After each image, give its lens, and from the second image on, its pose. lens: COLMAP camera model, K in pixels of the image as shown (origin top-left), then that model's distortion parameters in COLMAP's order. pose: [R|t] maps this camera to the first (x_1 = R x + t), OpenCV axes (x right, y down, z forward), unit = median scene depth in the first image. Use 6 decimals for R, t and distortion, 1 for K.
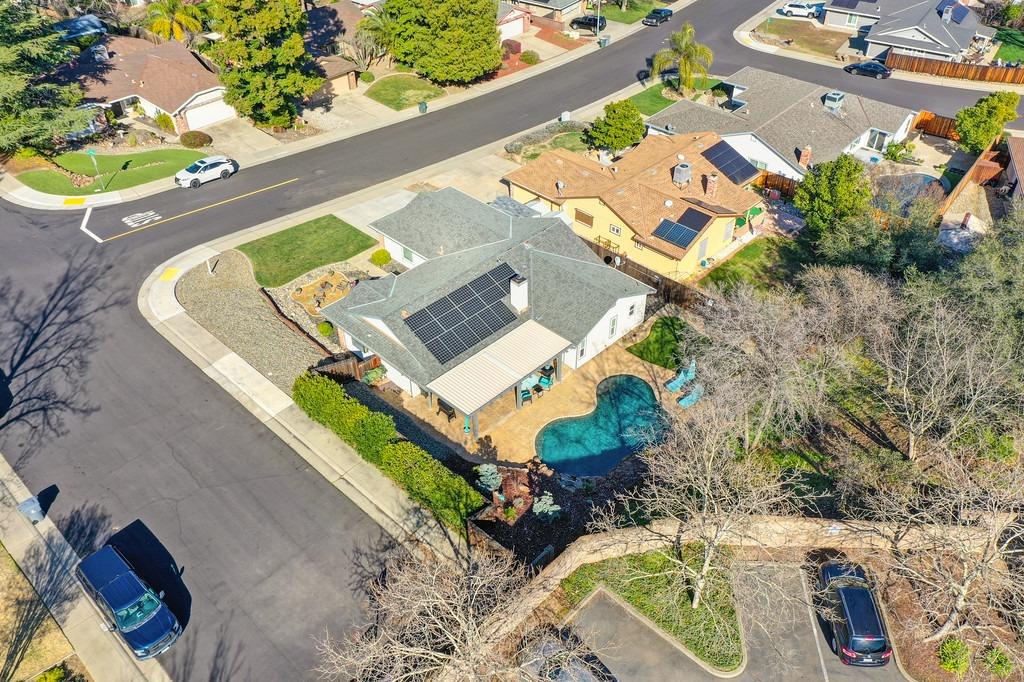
lens RADIAL K [[814.2, 0, 511.5], [0, 814.2, 344.5], [0, 0, 1]] dist [0.022862, -0.010996]
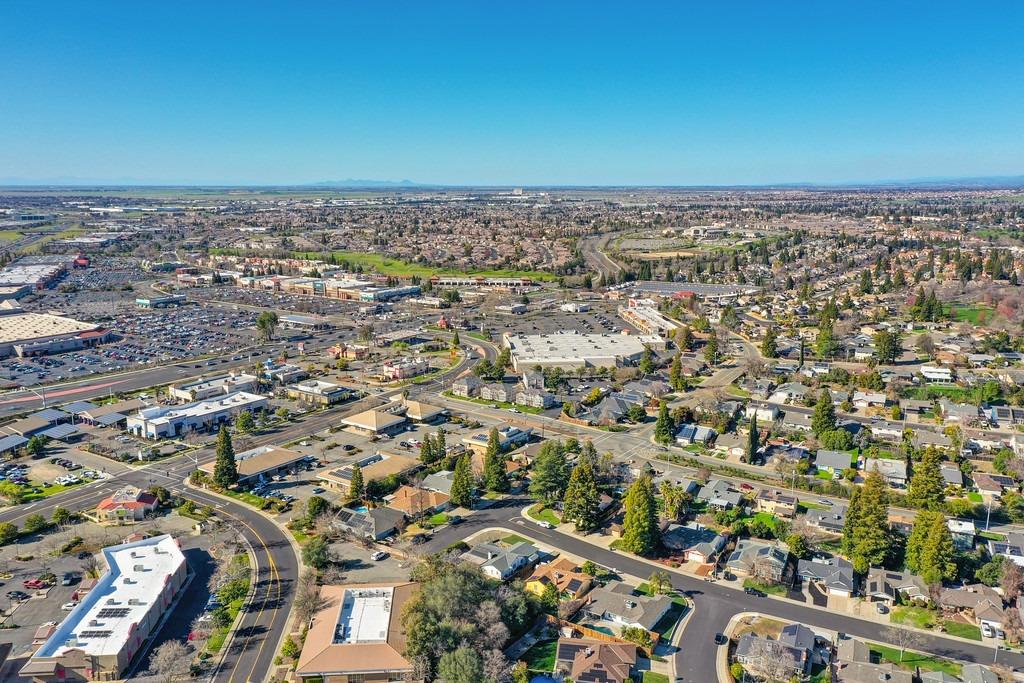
lens RADIAL K [[814.2, 0, 514.1], [0, 814.2, 340.6], [0, 0, 1]] dist [0.022862, -0.010996]
pose [[0.166493, 0.196573, -0.966250, 3.396988], [-0.633989, 0.771865, 0.047786, -1.041741], [0.755208, 0.604635, 0.253135, -0.678859]]
